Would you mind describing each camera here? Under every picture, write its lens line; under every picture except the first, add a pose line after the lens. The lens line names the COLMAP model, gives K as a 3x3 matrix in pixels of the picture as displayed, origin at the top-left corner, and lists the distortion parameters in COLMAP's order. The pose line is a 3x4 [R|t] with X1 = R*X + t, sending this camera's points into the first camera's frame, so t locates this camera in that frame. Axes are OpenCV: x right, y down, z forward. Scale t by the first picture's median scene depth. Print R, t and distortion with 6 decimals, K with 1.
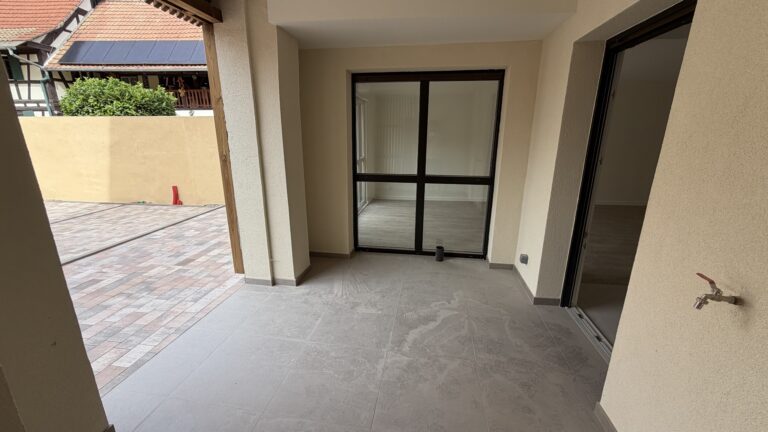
lens RADIAL K [[306.8, 0, 382.0], [0, 306.8, 216.0], [0, 0, 1]] dist [-0.000171, 0.000044]
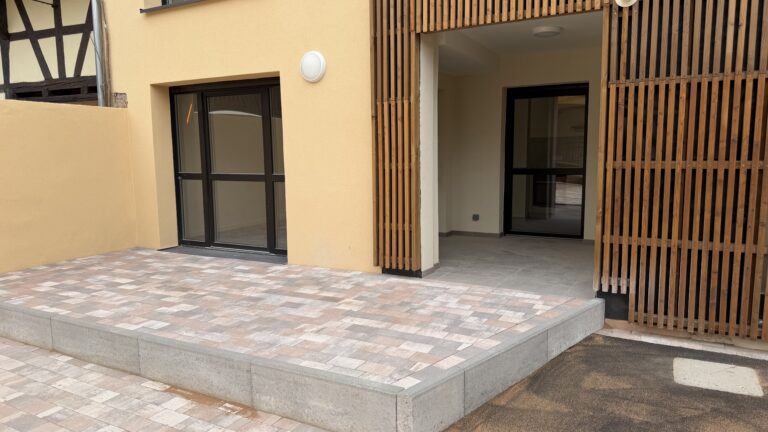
lens RADIAL K [[518.8, 0, 384.0], [0, 518.8, 216.0], [0, 0, 1]] dist [0.002529, -0.002283]
pose [[0.373621, -0.132548, 0.918063, -1.732549], [0.258641, 0.965371, 0.034119, -0.052870], [-0.890793, 0.224701, 0.394965, 0.354086]]
